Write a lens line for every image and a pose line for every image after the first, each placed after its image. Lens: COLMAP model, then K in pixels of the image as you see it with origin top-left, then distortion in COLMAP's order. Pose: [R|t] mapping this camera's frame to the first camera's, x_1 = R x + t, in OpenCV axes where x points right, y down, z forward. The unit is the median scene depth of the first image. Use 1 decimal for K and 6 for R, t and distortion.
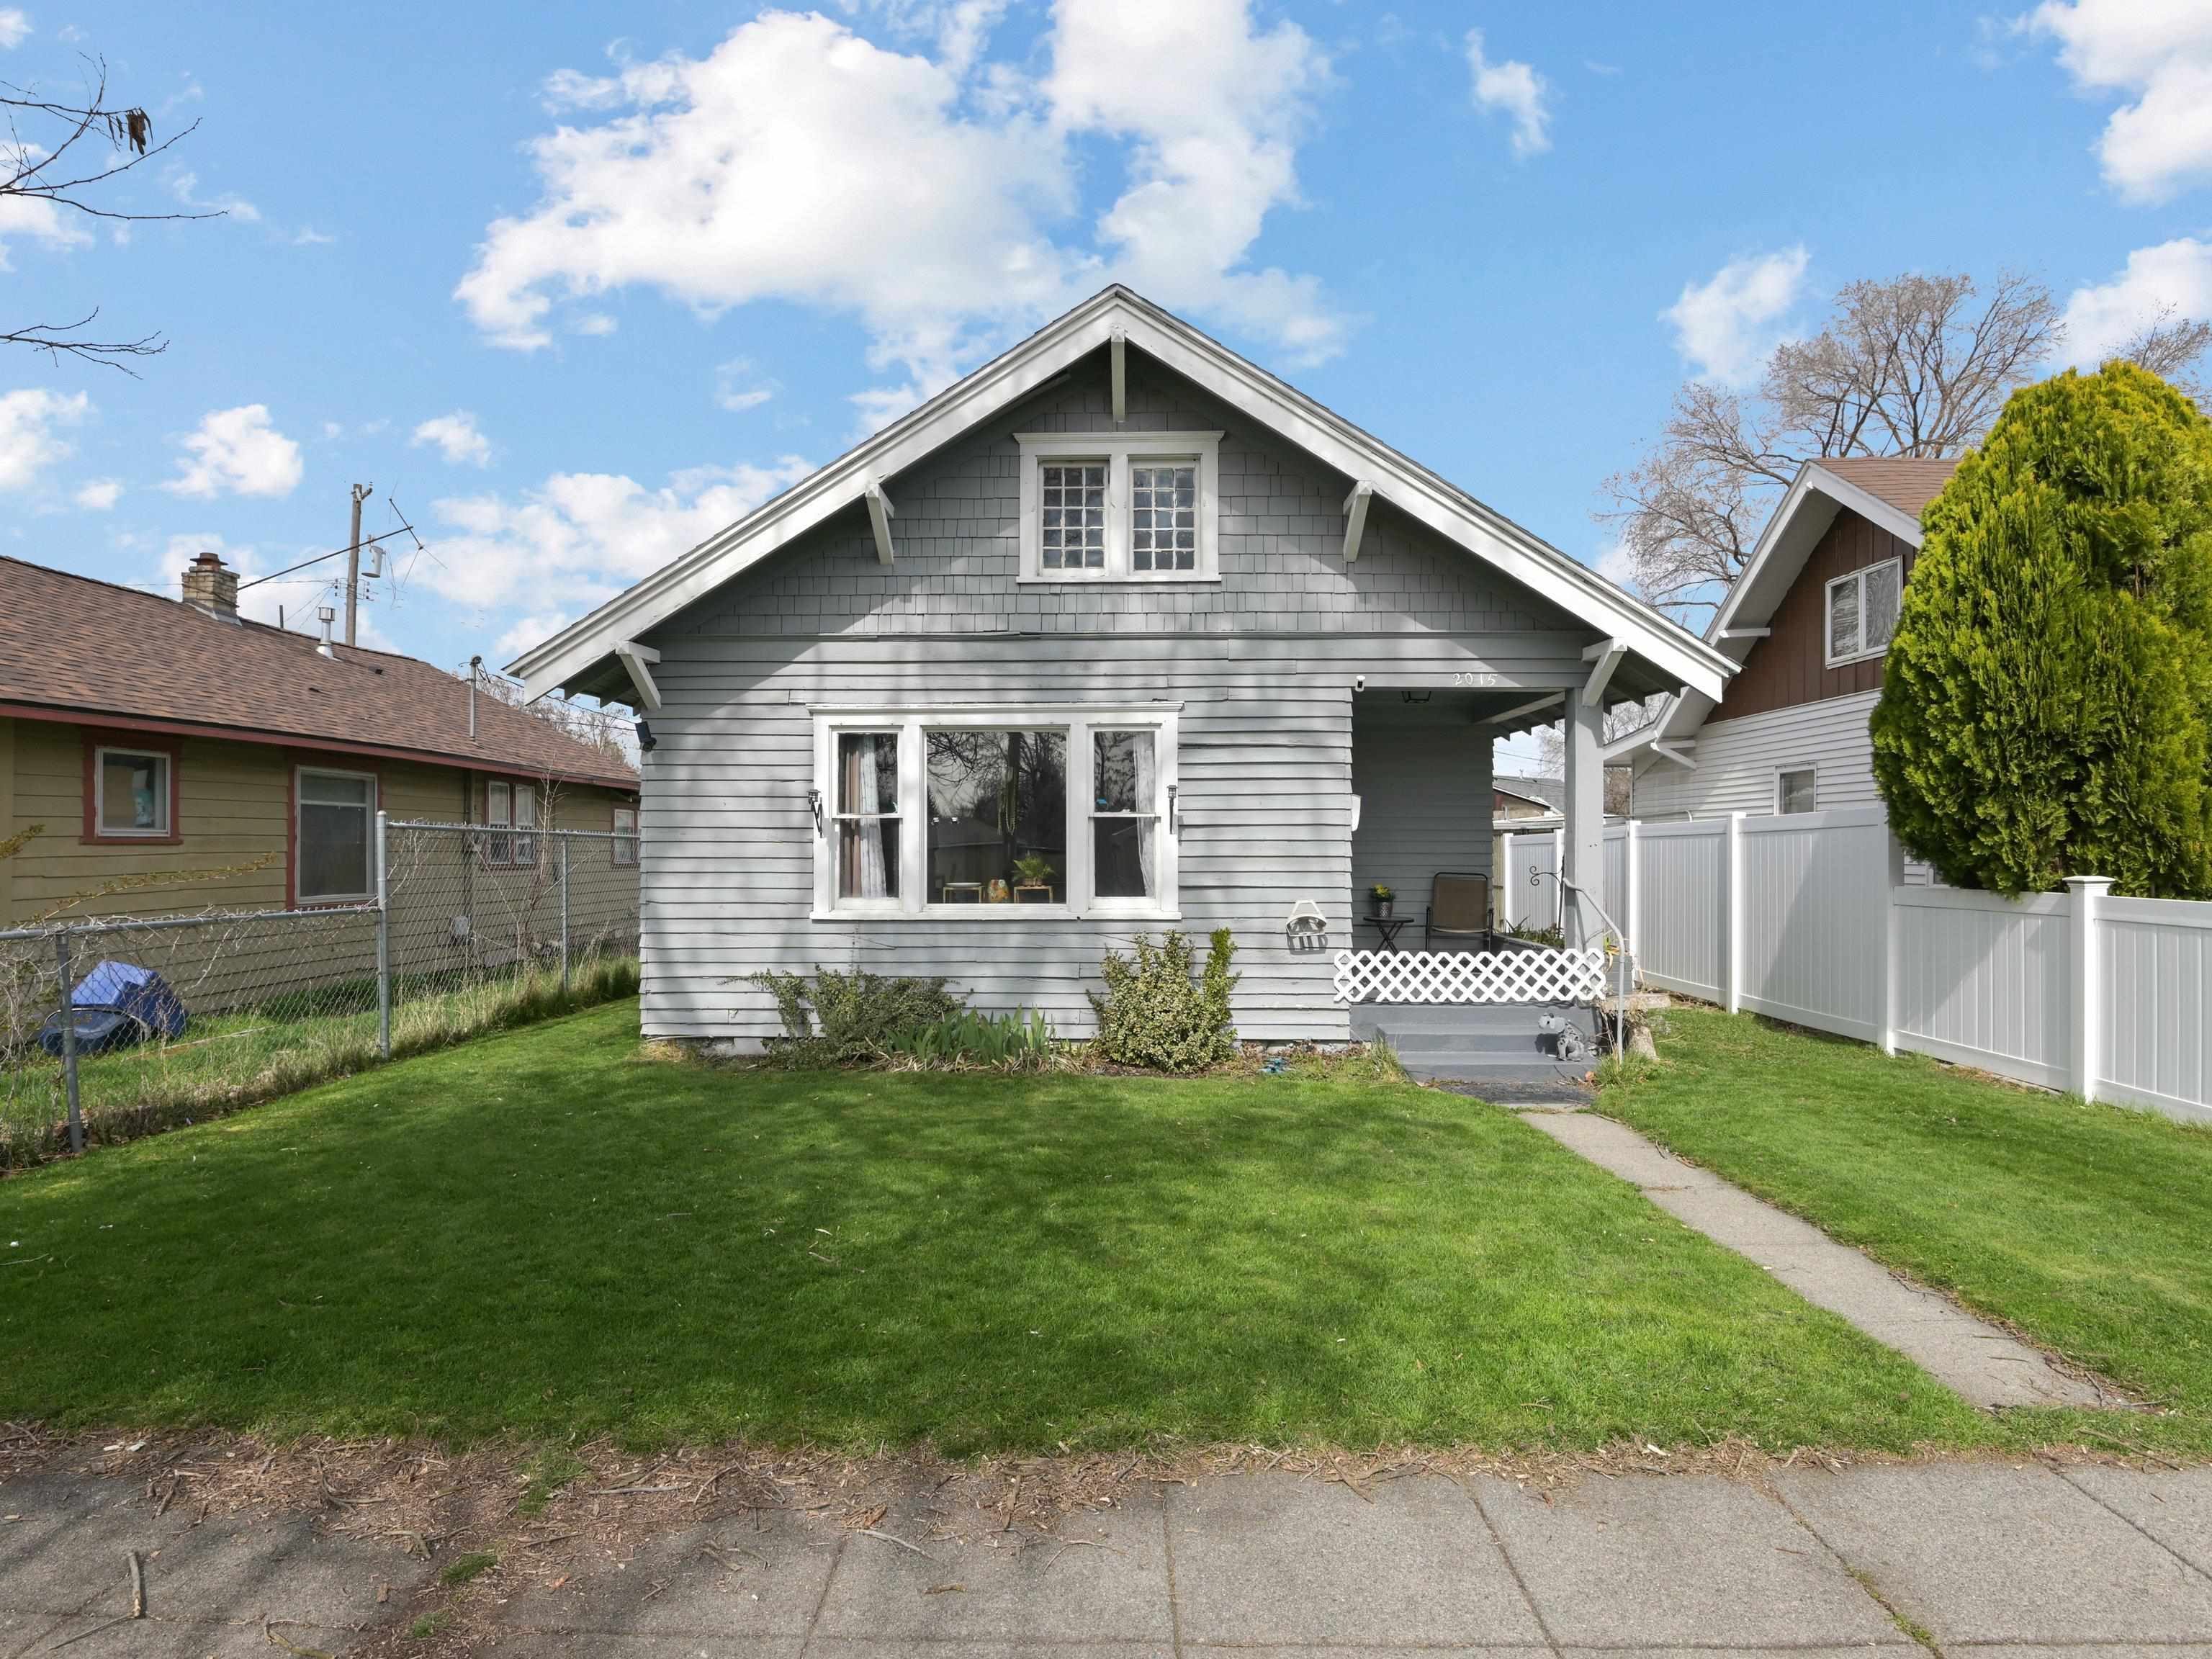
lens RADIAL K [[1169.8, 0, 1103.8], [0, 1169.8, 826.8], [0, 0, 1]] dist [-0.014470, -0.001540]
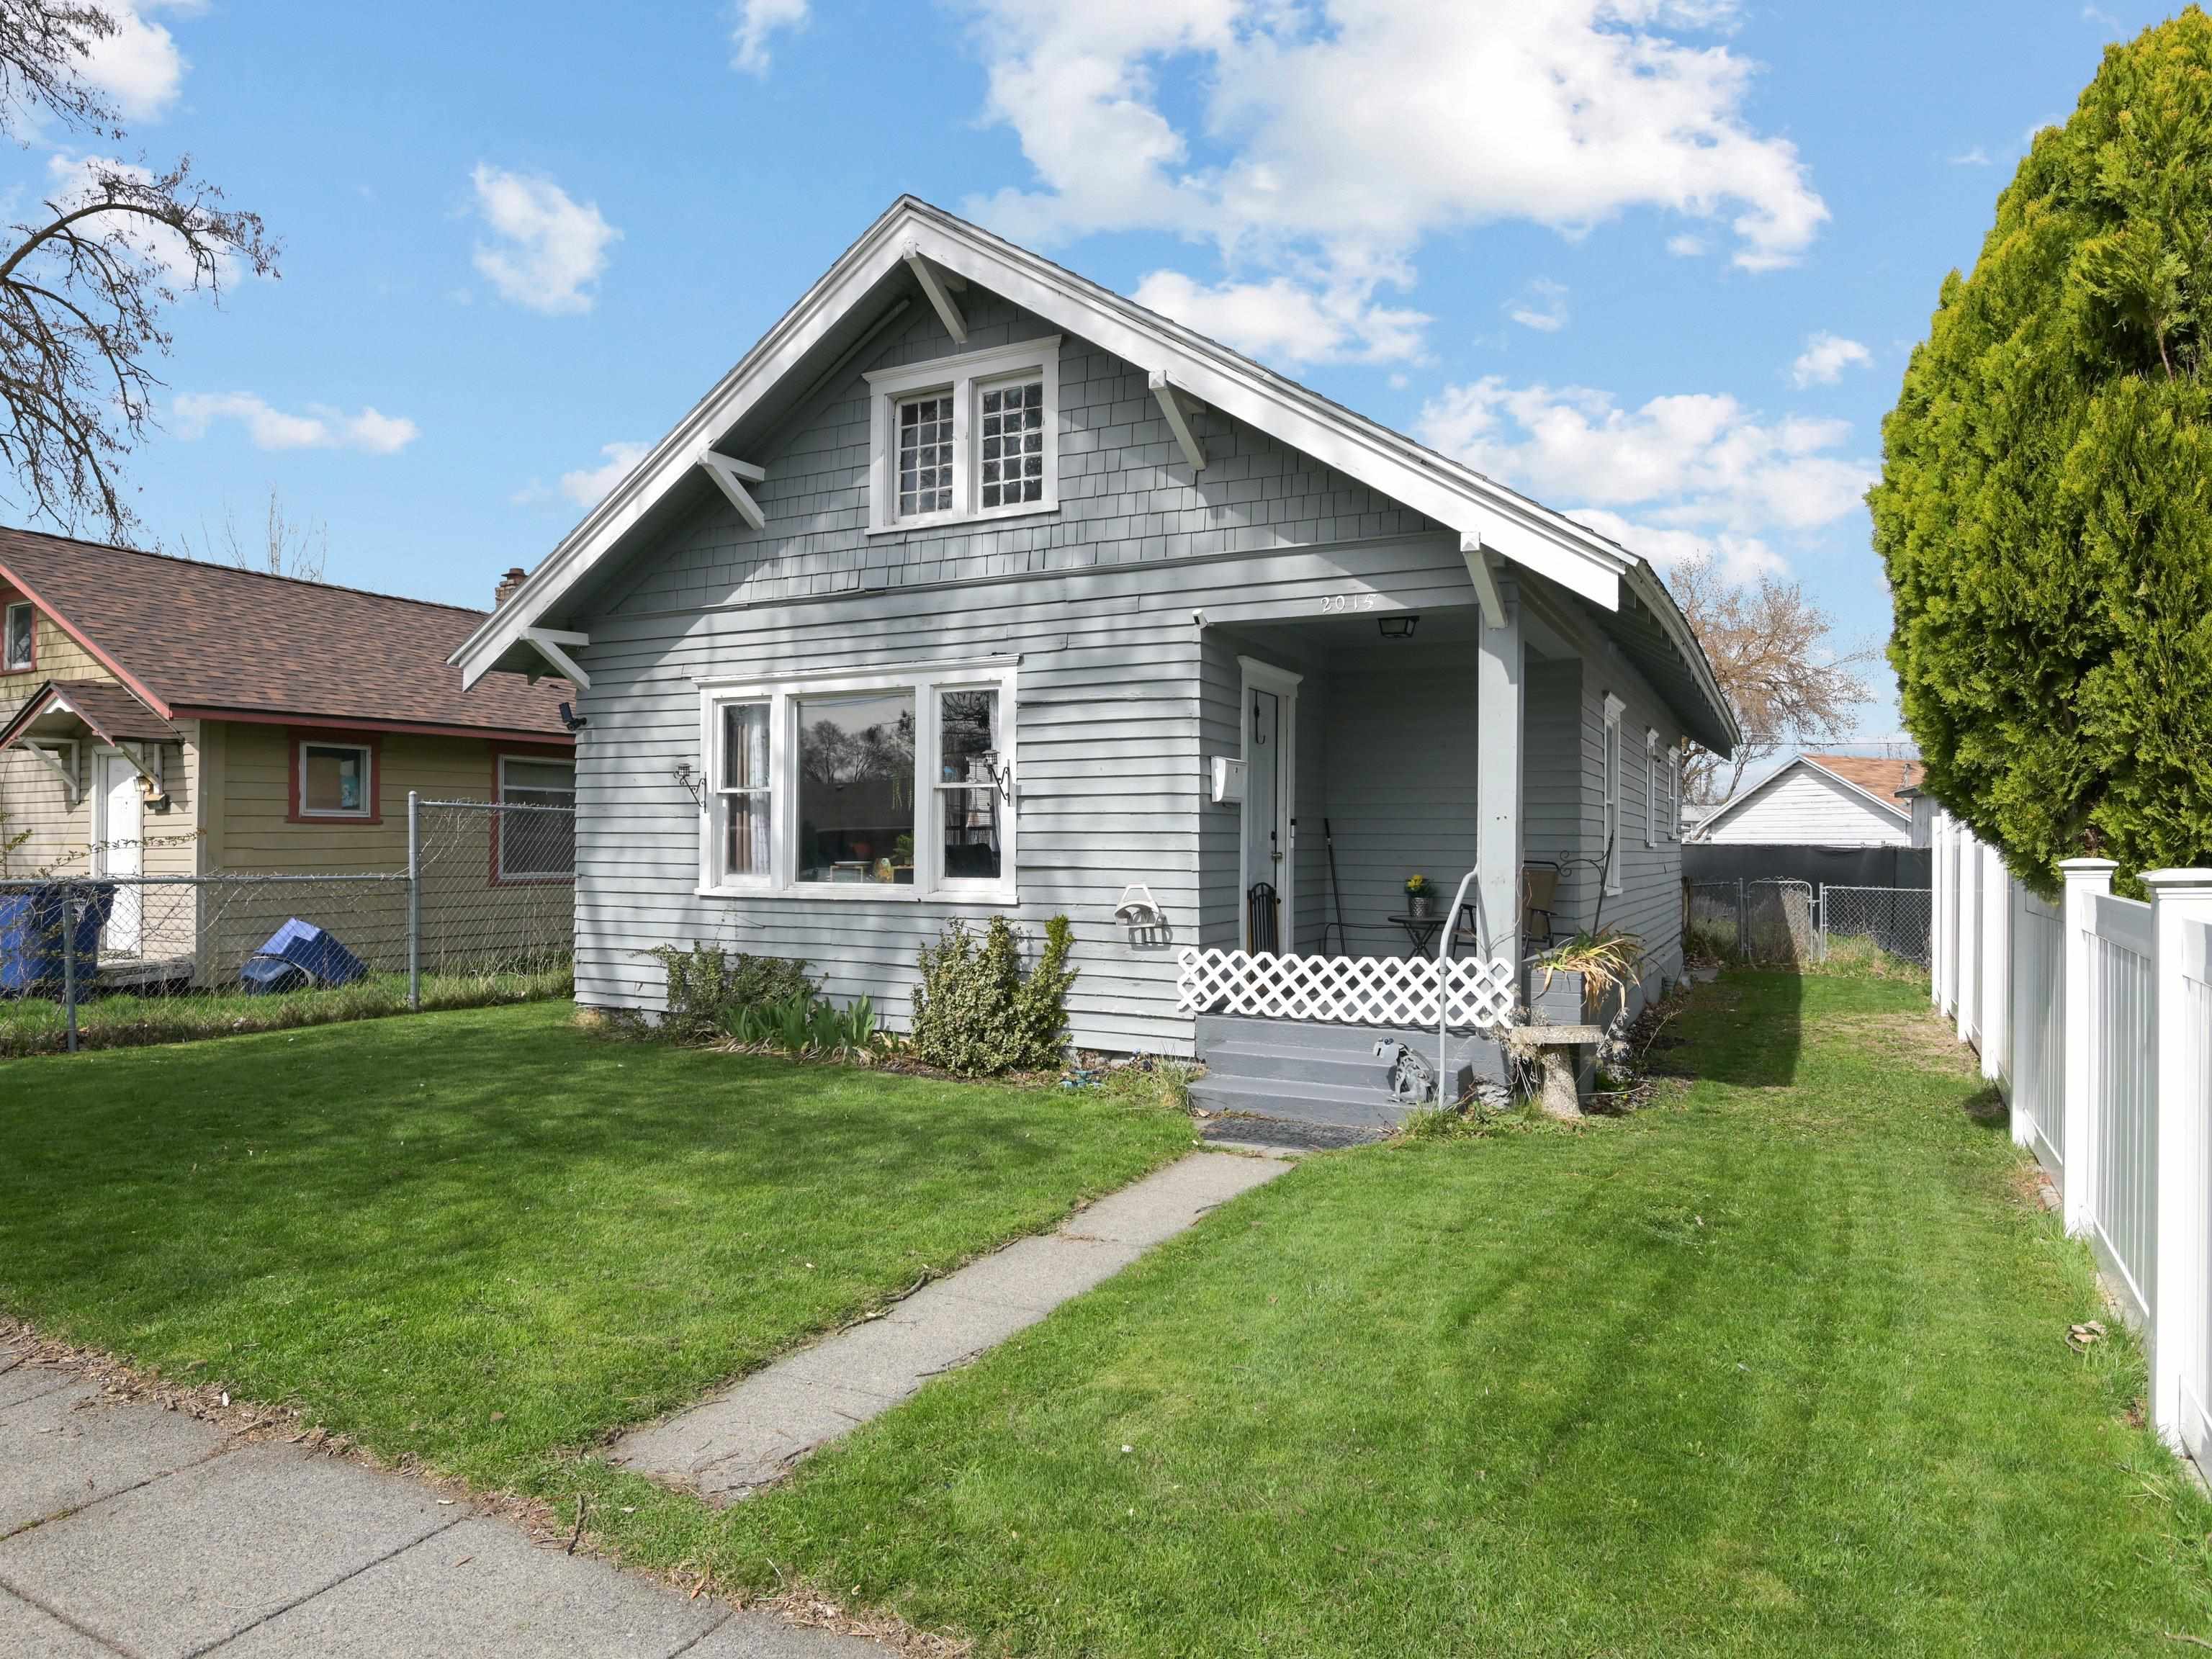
lens RADIAL K [[1359.5, 0, 971.1], [0, 1359.5, 814.8], [0, 0, 1]] dist [-0.019220, 0.000969]
pose [[0.887304, -0.003428, -0.461172, 0.491572], [0.002889, 0.999994, -0.001874, 0.014247], [0.461176, 0.000330, 0.887309, 0.087103]]
